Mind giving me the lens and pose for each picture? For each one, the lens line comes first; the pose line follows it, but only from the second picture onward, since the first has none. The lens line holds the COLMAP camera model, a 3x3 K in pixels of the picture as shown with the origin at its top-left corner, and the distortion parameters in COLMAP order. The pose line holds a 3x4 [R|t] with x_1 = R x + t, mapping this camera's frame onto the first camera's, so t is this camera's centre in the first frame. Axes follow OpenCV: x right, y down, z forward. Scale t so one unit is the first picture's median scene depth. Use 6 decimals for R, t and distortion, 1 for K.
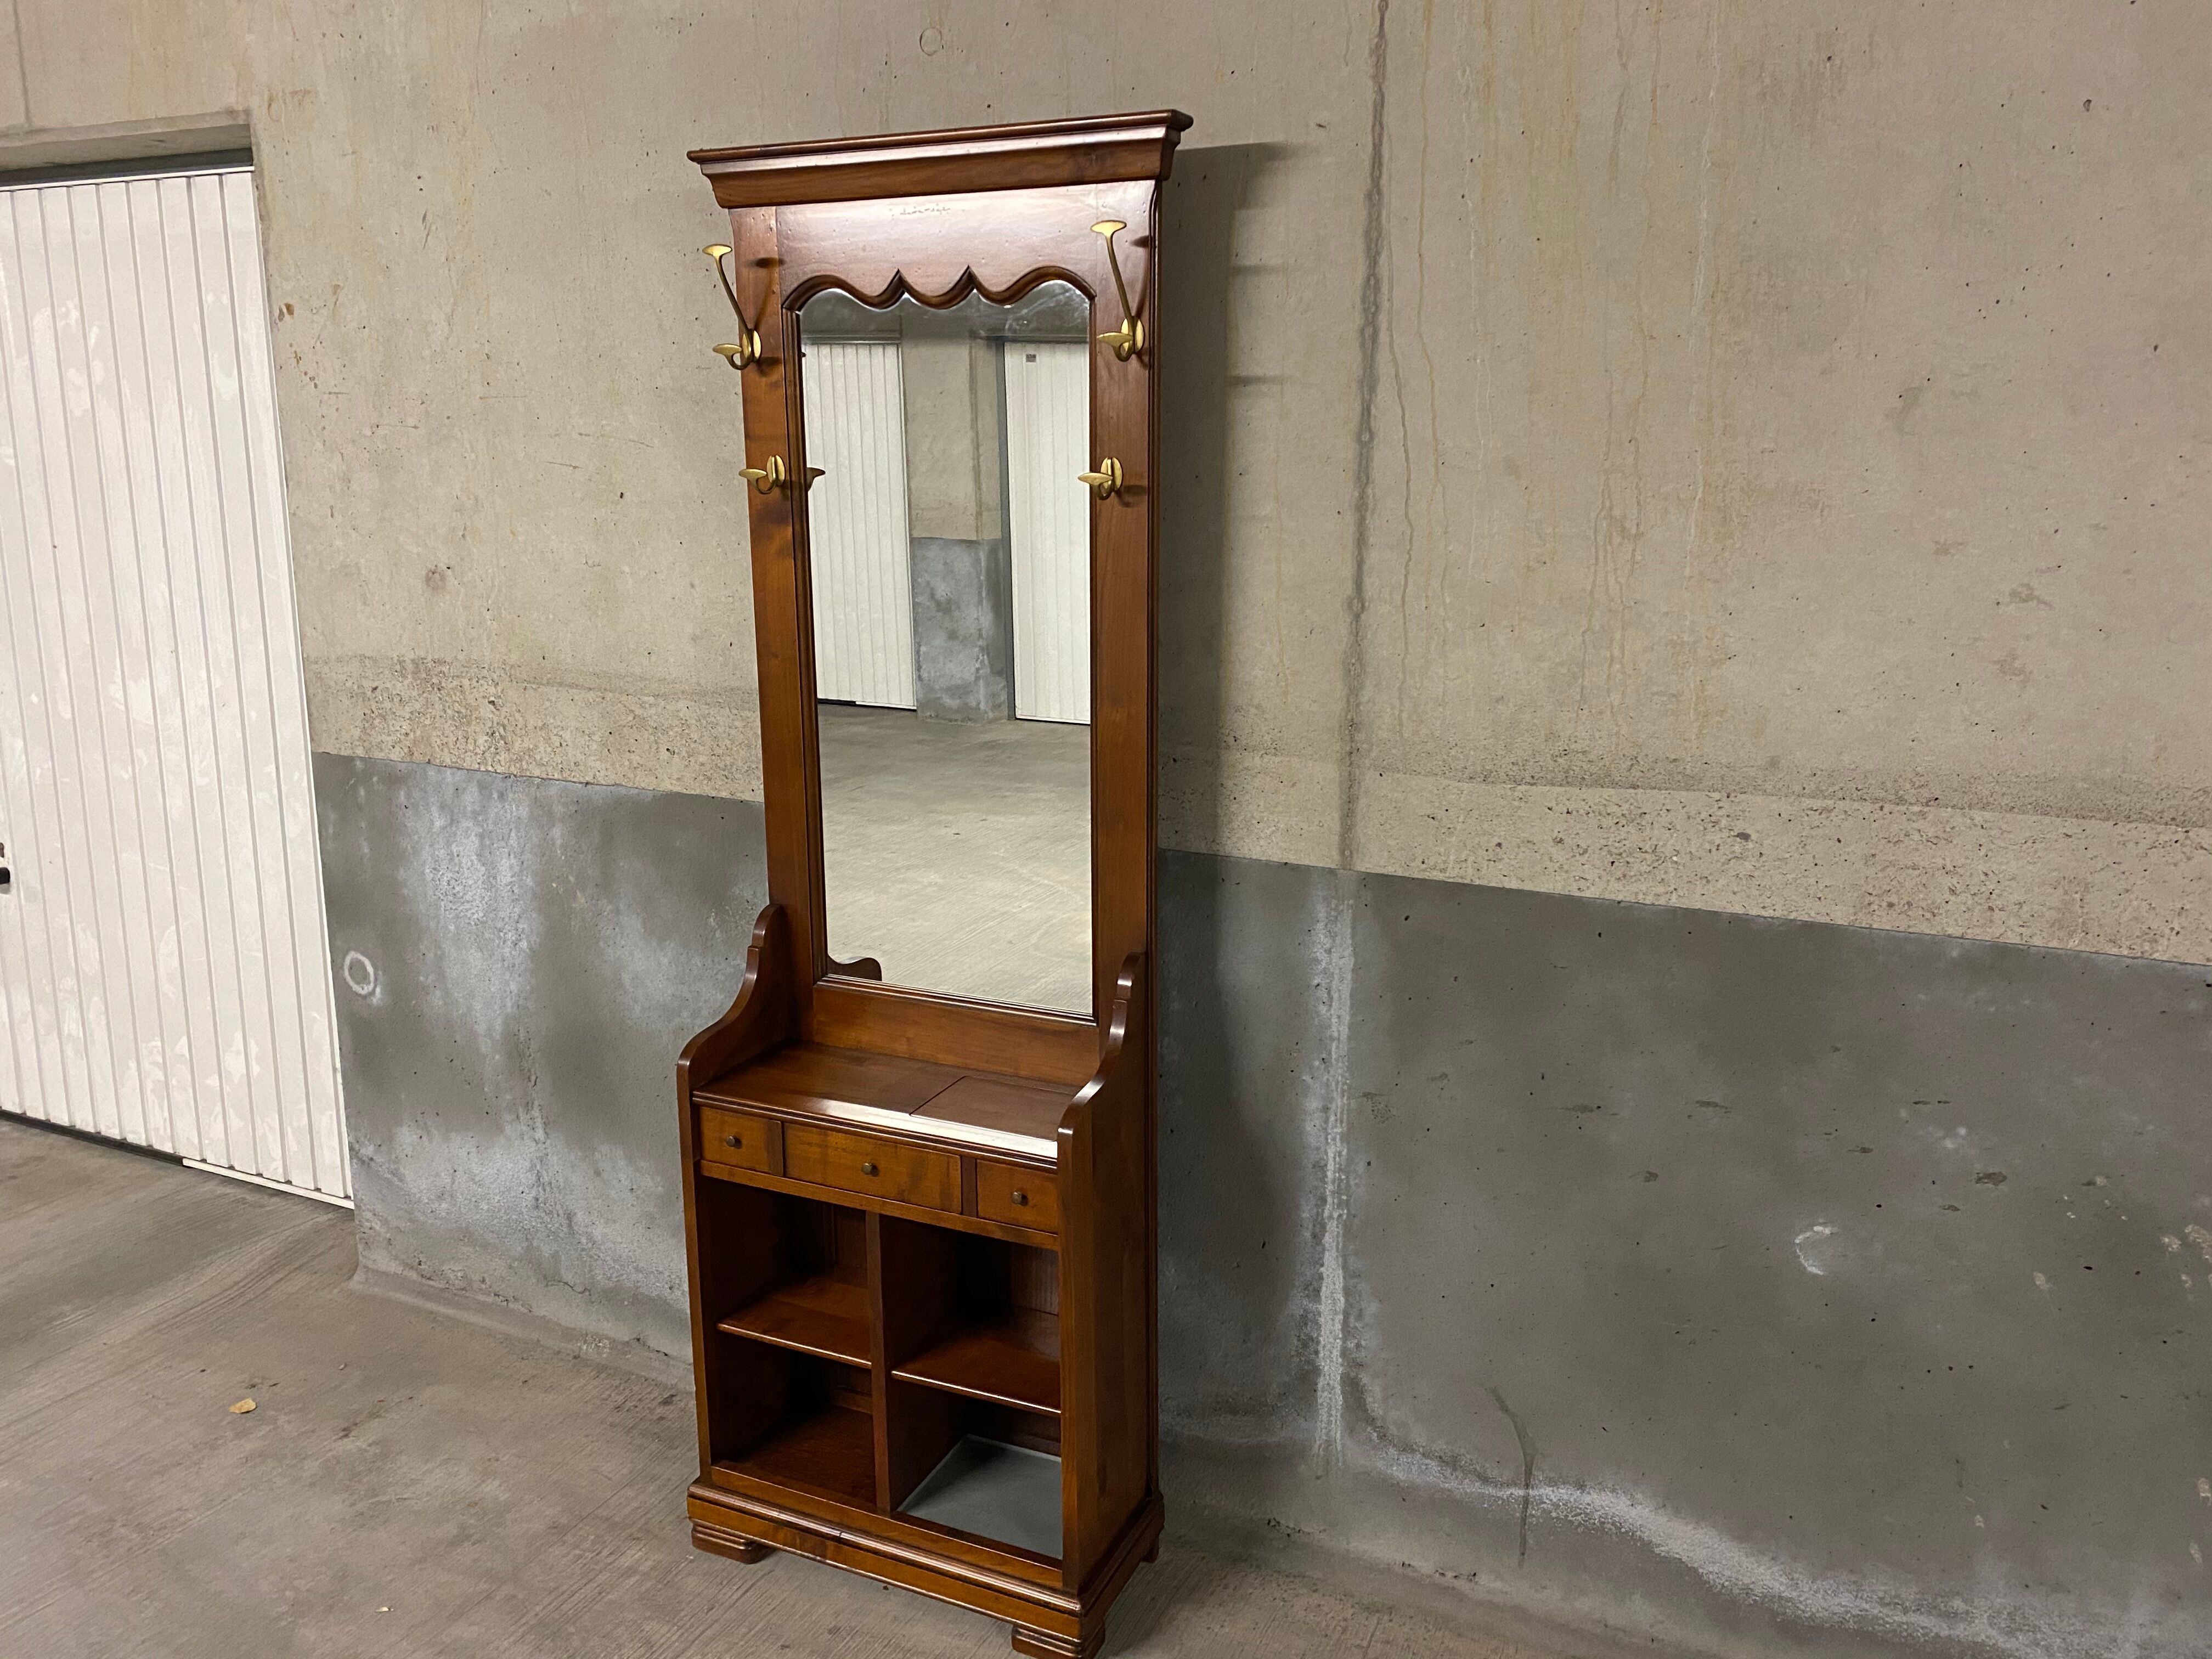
lens RADIAL K [[1687.8, 0, 1102.5], [0, 1687.8, 811.3], [0, 0, 1]] dist [0.025665, -0.018225]
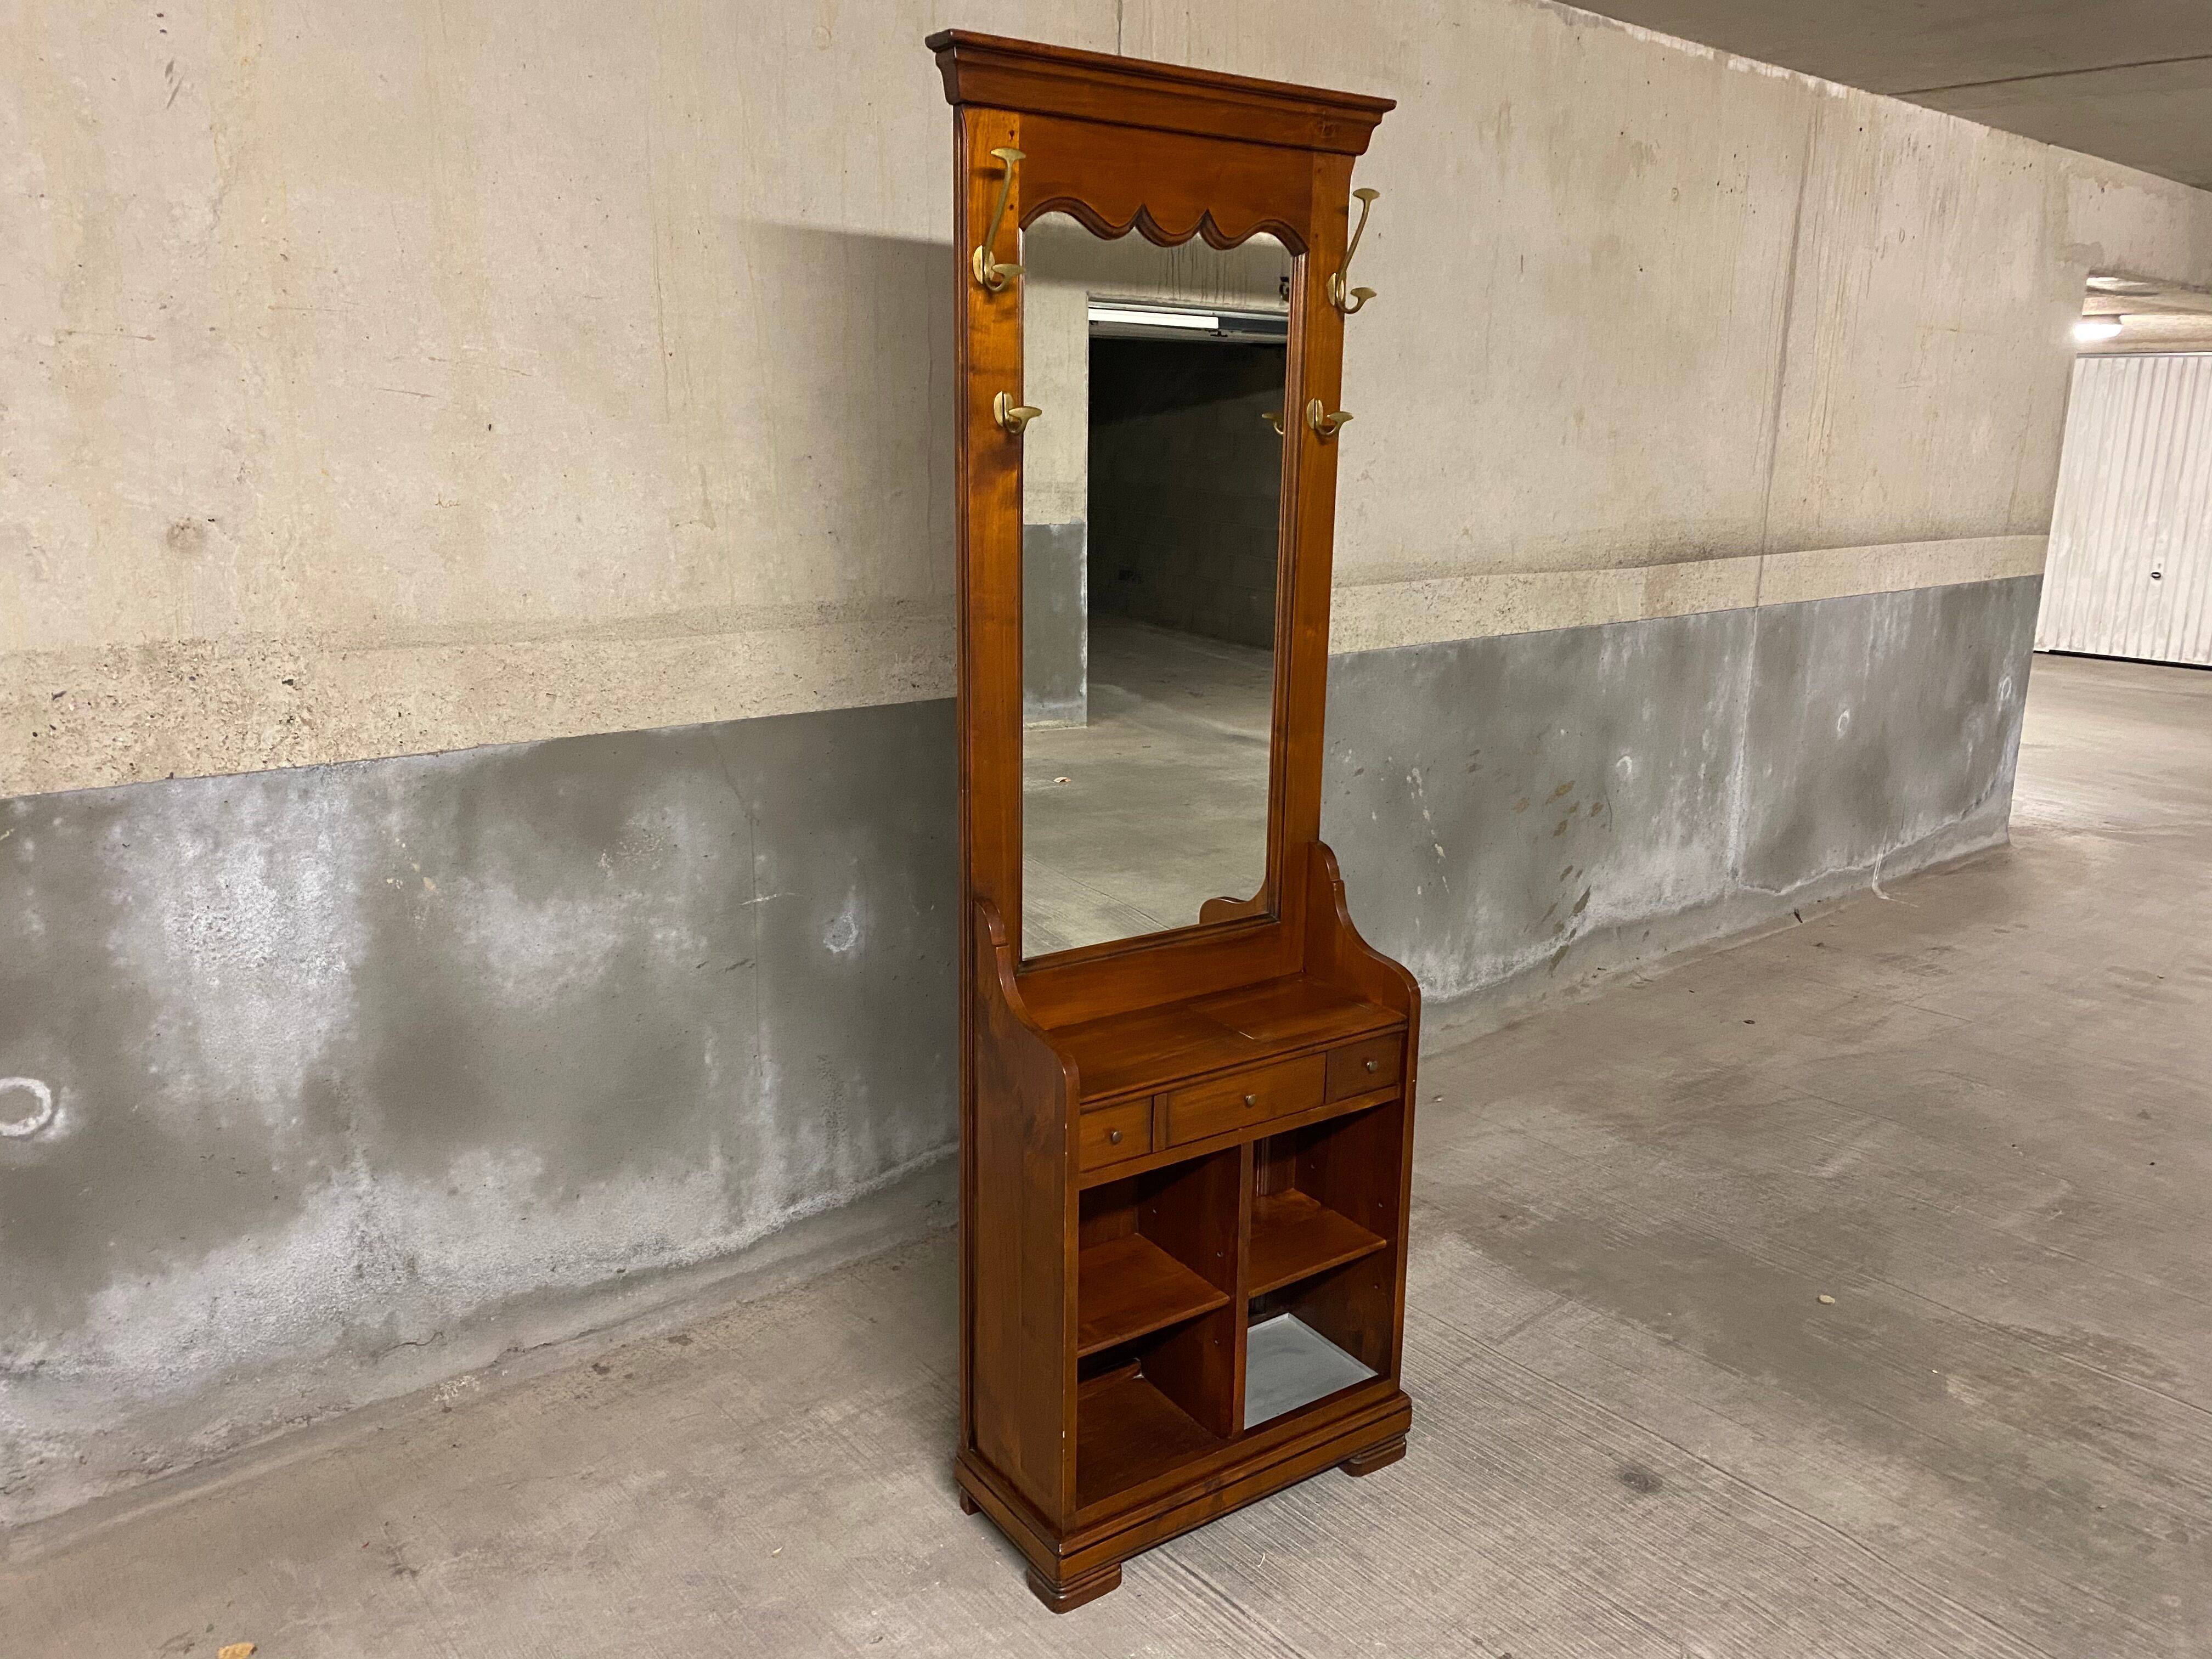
lens RADIAL K [[1687.8, 0, 1112.9], [0, 1687.8, 809.0], [0, 0, 1]] dist [0.025665, -0.018225]
pose [[0.397328, -0.203285, 0.894878, -1.062521], [0.173869, 0.974169, 0.144099, -0.059568], [-0.901055, 0.098337, 0.422409, 0.333591]]
